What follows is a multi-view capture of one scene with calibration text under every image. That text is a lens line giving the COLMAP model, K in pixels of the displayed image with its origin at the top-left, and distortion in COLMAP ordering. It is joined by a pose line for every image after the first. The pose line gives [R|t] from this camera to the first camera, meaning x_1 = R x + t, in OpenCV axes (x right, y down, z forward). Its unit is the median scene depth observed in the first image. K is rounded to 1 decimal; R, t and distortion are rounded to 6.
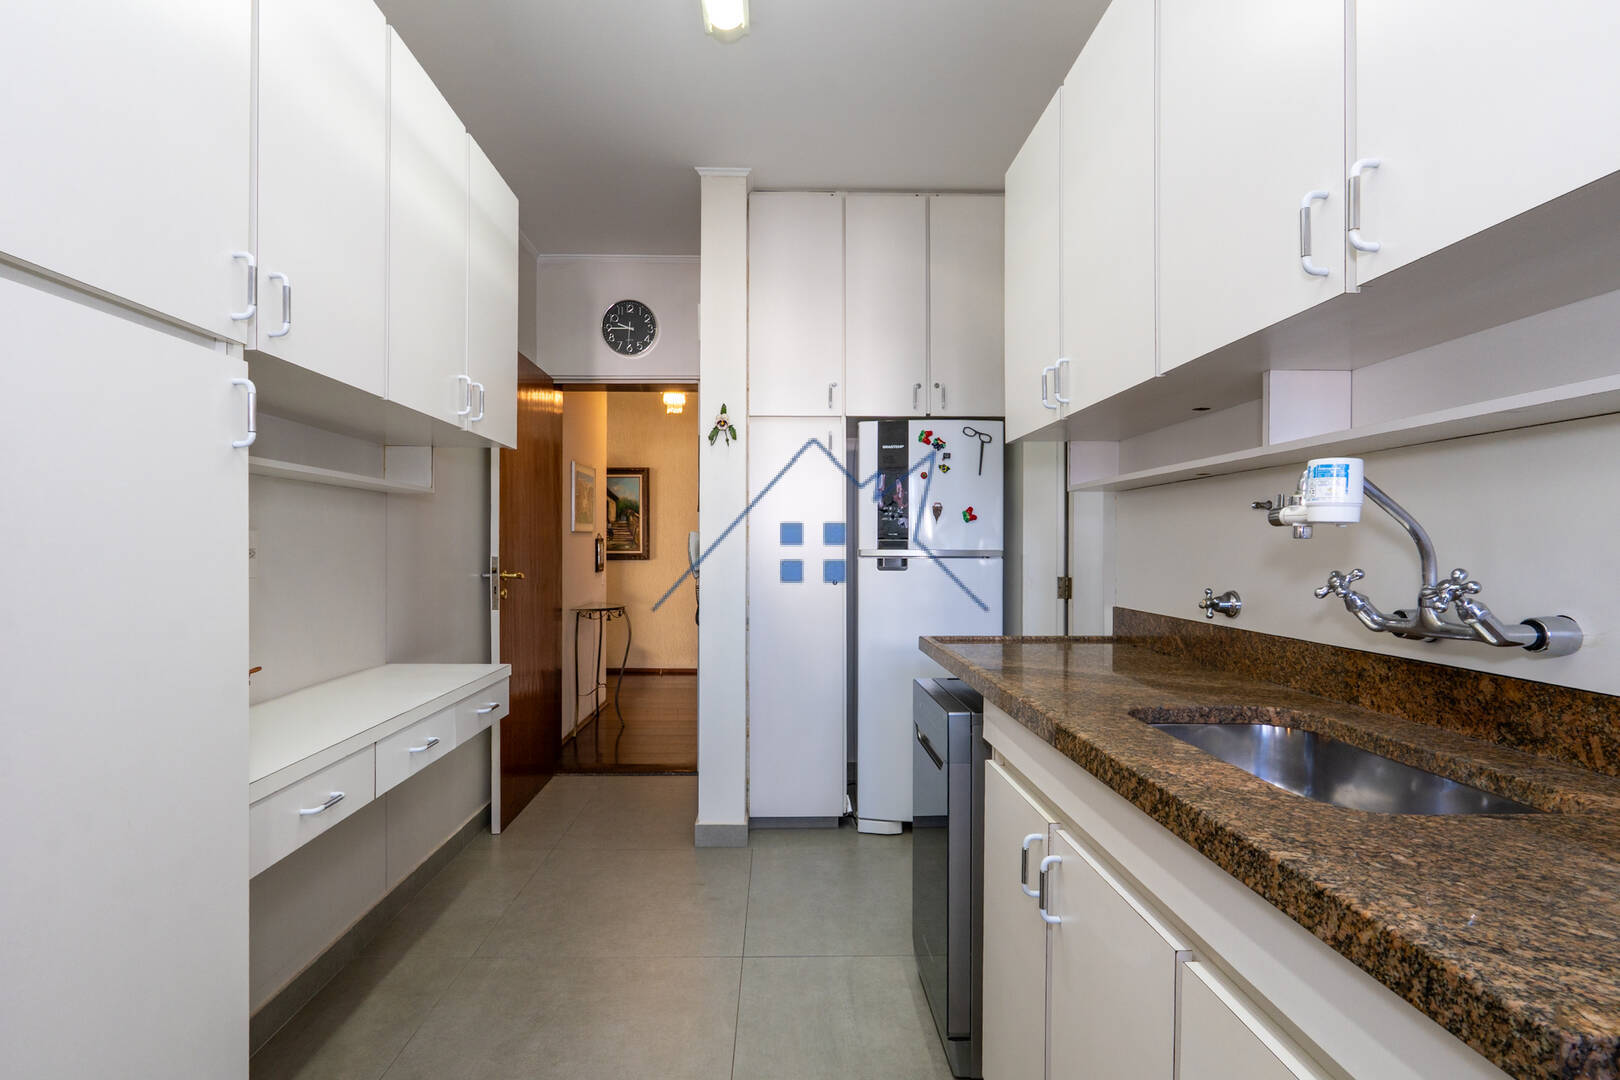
lens RADIAL K [[750.6, 0, 807.9], [0, 750.6, 536.5], [0, 0, 1]] dist [0.002027, 0.000661]
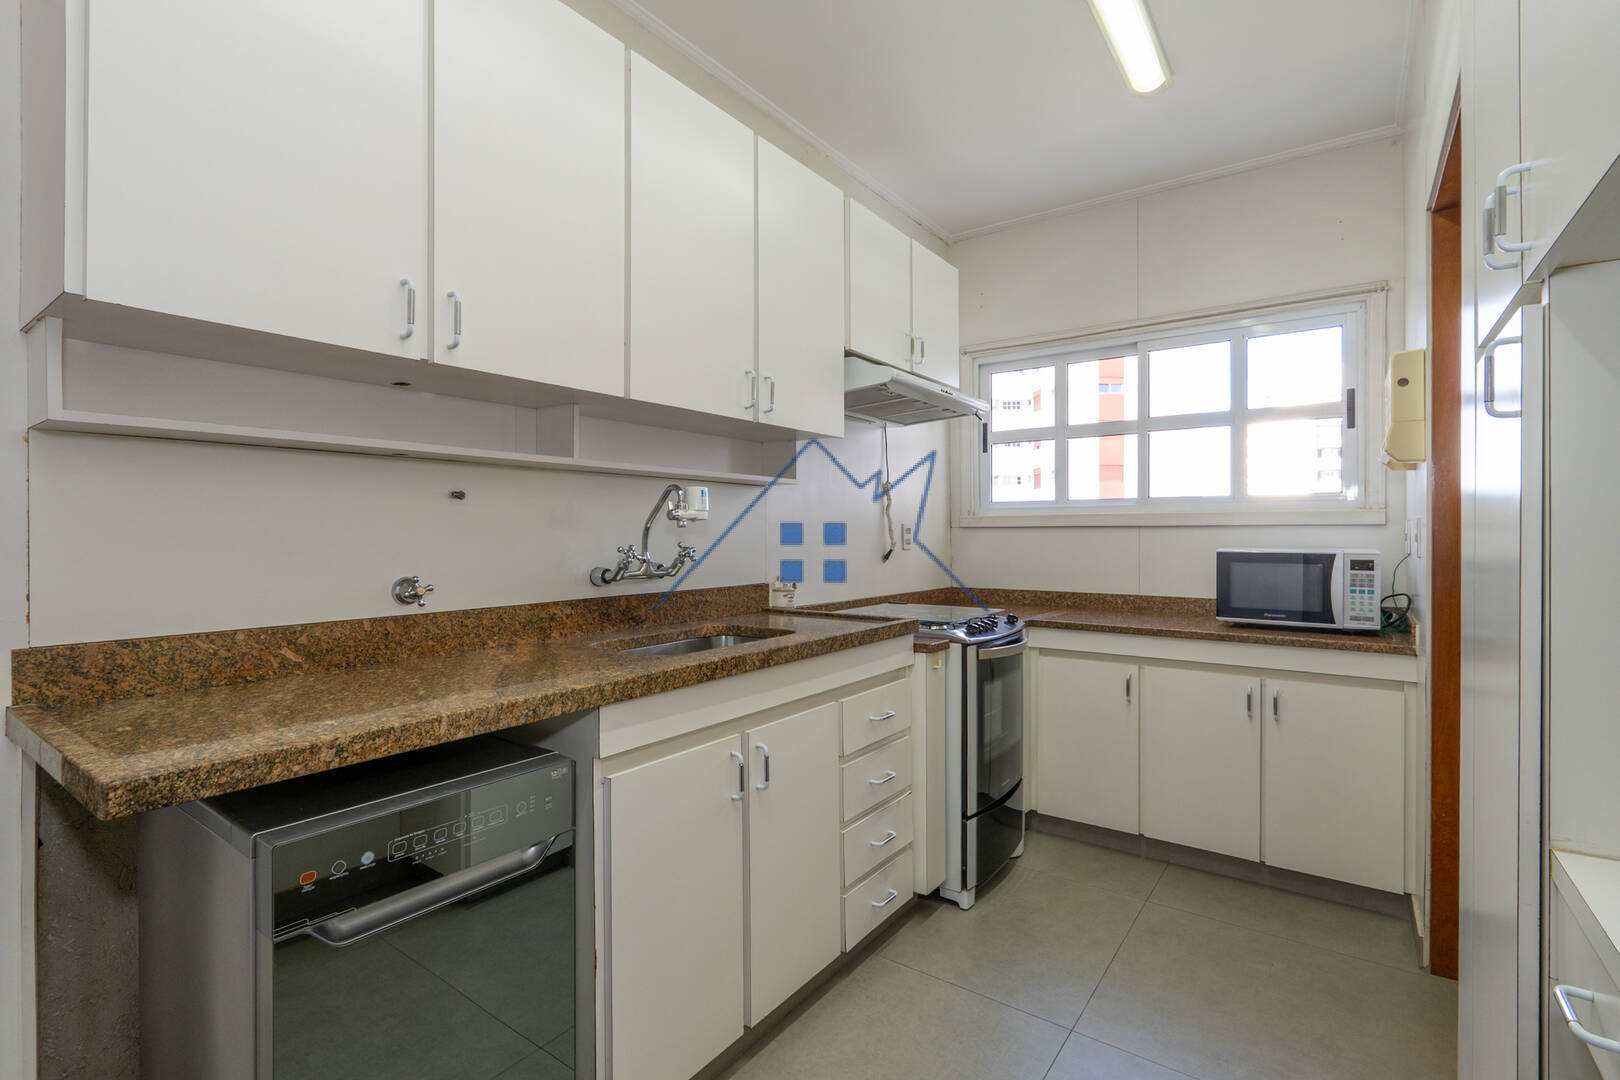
lens RADIAL K [[750.6, 0, 807.9], [0, 750.6, 536.5], [0, 0, 1]] dist [0.002027, 0.000661]
pose [[-0.770853, -0.007061, 0.636974, -0.589971], [-0.008120, 0.999966, 0.001258, 0.017387], [-0.636962, -0.004202, -0.770884, 1.817101]]
